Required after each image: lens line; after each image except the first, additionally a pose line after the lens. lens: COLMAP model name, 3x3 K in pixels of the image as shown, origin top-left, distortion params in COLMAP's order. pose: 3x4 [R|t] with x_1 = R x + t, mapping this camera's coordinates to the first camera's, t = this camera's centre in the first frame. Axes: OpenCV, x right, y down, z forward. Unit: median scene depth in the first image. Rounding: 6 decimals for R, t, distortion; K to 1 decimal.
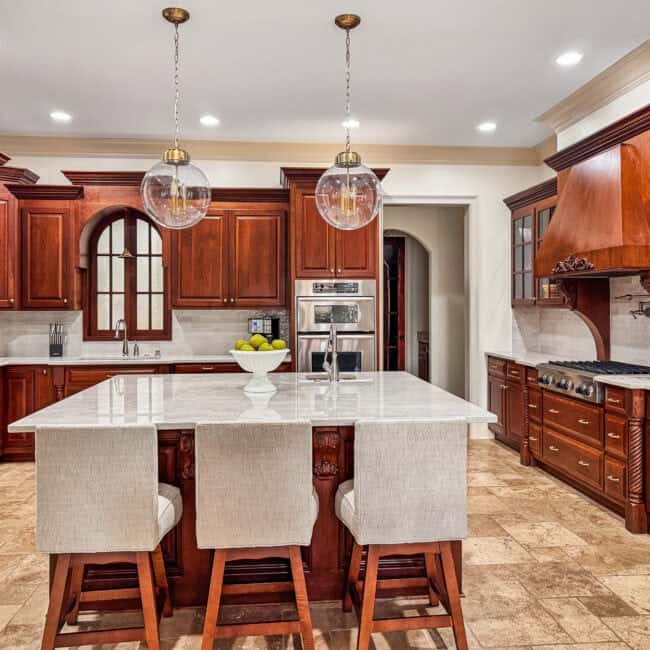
lens RADIAL K [[631.4, 0, 324.0], [0, 631.4, 306.5], [0, 0, 1]] dist [0.017894, 0.029306]
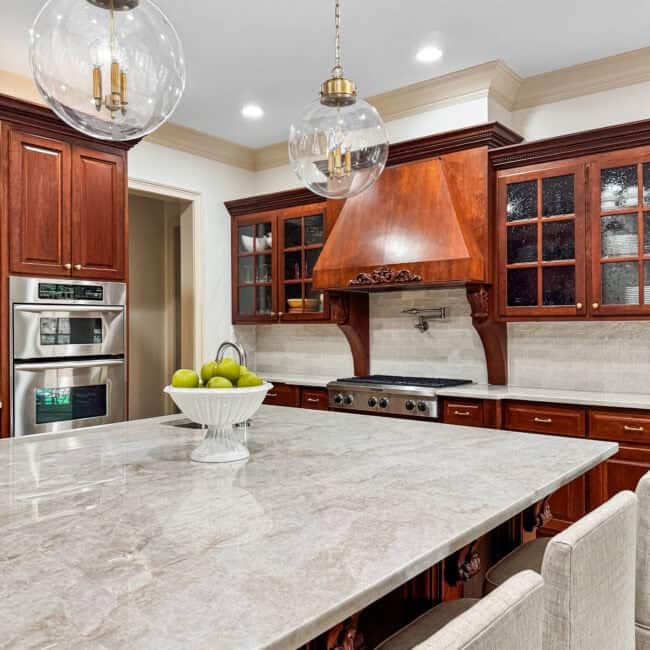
lens RADIAL K [[618.0, 0, 324.7], [0, 618.0, 305.5], [0, 0, 1]] dist [0.114833, -0.189429]
pose [[0.689811, 0.027434, 0.723470, -0.280490], [0.002276, 0.999195, -0.040060, 0.012579], [-0.723986, 0.029280, 0.689193, 0.343653]]
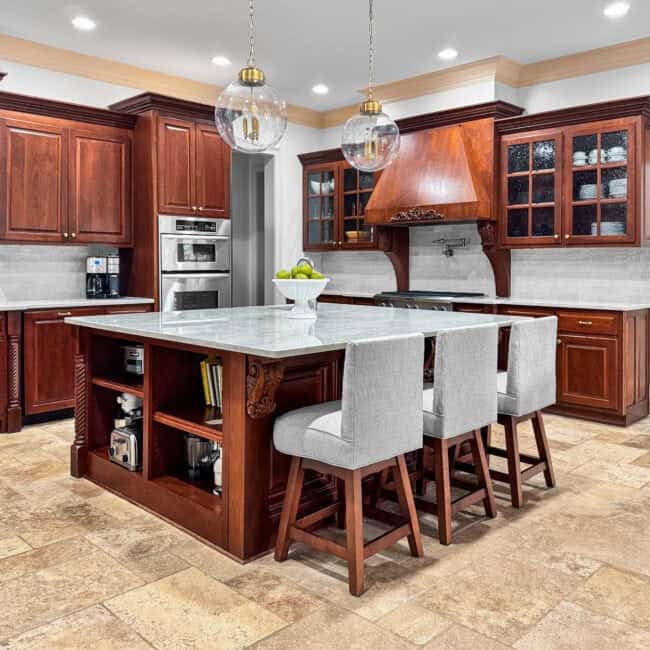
lens RADIAL K [[628.6, 0, 323.1], [0, 628.6, 273.9], [0, 0, 1]] dist [0.131548, -0.162568]
pose [[0.764403, -0.005761, 0.644713, -0.468316], [-0.006848, 0.999831, 0.017053, 0.027223], [-0.644703, -0.017451, 0.764234, 0.118538]]
